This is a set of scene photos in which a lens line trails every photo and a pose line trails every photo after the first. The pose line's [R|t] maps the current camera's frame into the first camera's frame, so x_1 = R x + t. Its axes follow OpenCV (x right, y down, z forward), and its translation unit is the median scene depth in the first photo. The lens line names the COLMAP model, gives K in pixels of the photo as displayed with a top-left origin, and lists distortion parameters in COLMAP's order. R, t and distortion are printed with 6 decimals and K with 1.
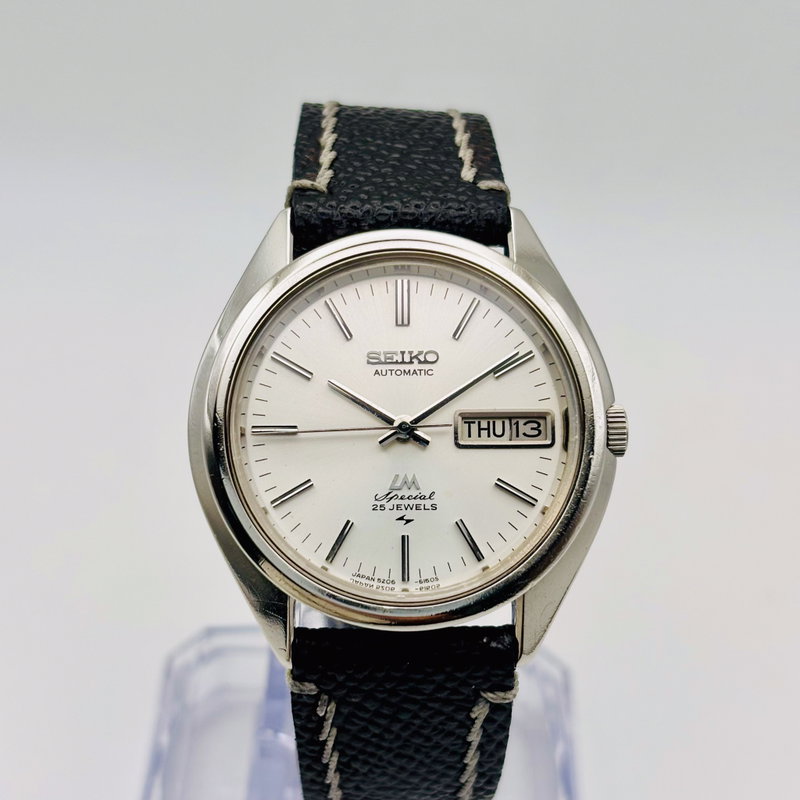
lens RADIAL K [[1660.5, 0, 400.0], [0, 1660.5, 400.0], [0, 0, 1]] dist [0.041093, 0.041669]
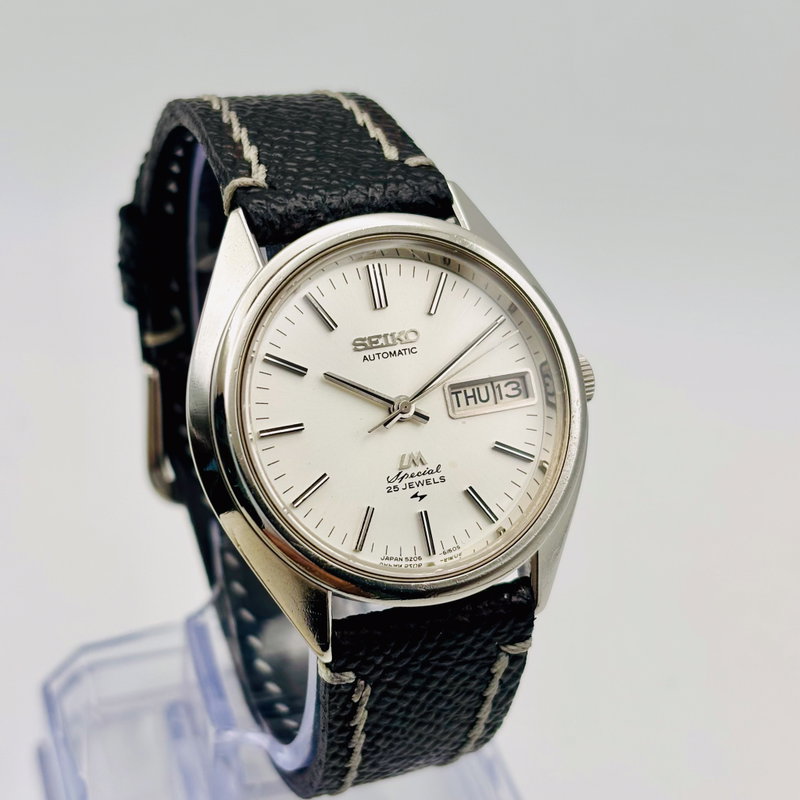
lens RADIAL K [[1660.5, 0, 400.0], [0, 1660.5, 400.0], [0, 0, 1]] dist [0.041093, 0.041669]
pose [[0.940031, -0.157585, 0.302505, -0.304001], [0.148690, 0.987496, 0.052366, -0.041314], [-0.306975, -0.004247, 0.951708, 0.028642]]
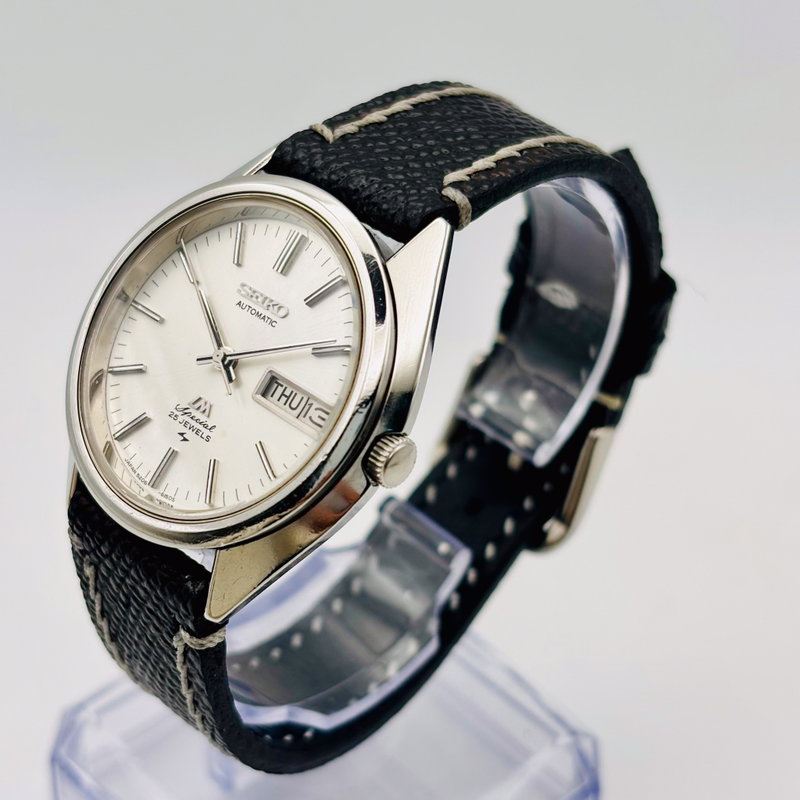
lens RADIAL K [[1660.5, 0, 400.0], [0, 1660.5, 400.0], [0, 0, 1]] dist [0.041093, 0.041669]
pose [[0.697501, 0.422907, -0.578483, 0.681839], [-0.438335, 0.890433, 0.122443, -0.133915], [0.566882, 0.168165, 0.806452, 0.228287]]
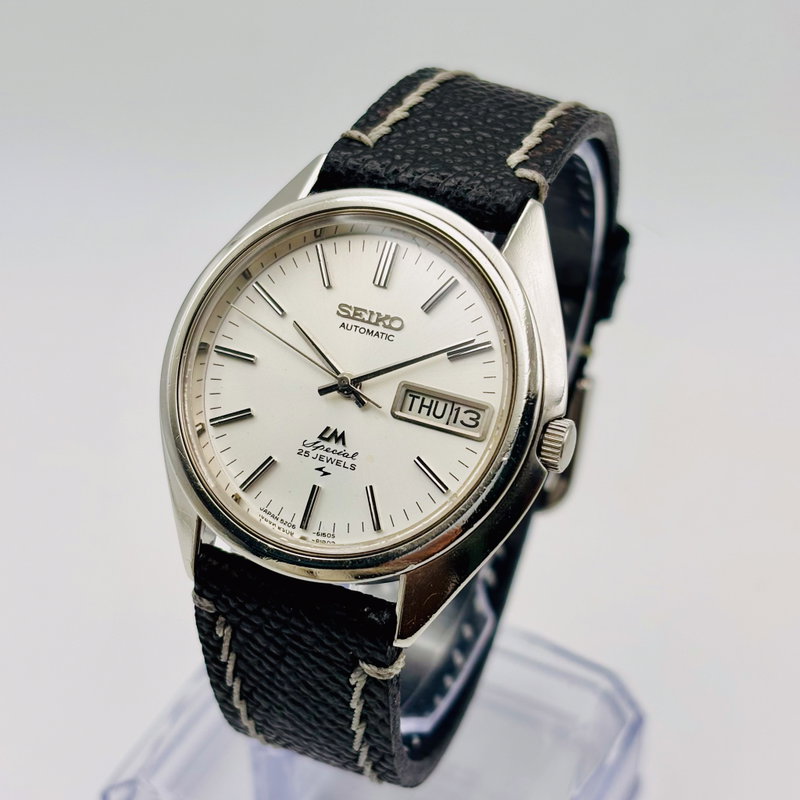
lens RADIAL K [[1660.5, 0, 400.0], [0, 1660.5, 400.0], [0, 0, 1]] dist [0.041093, 0.041669]
pose [[0.903766, 0.253872, -0.344609, 0.377151], [-0.255465, 0.965922, 0.041613, -0.023549], [0.343430, 0.050428, 0.937824, 0.064982]]
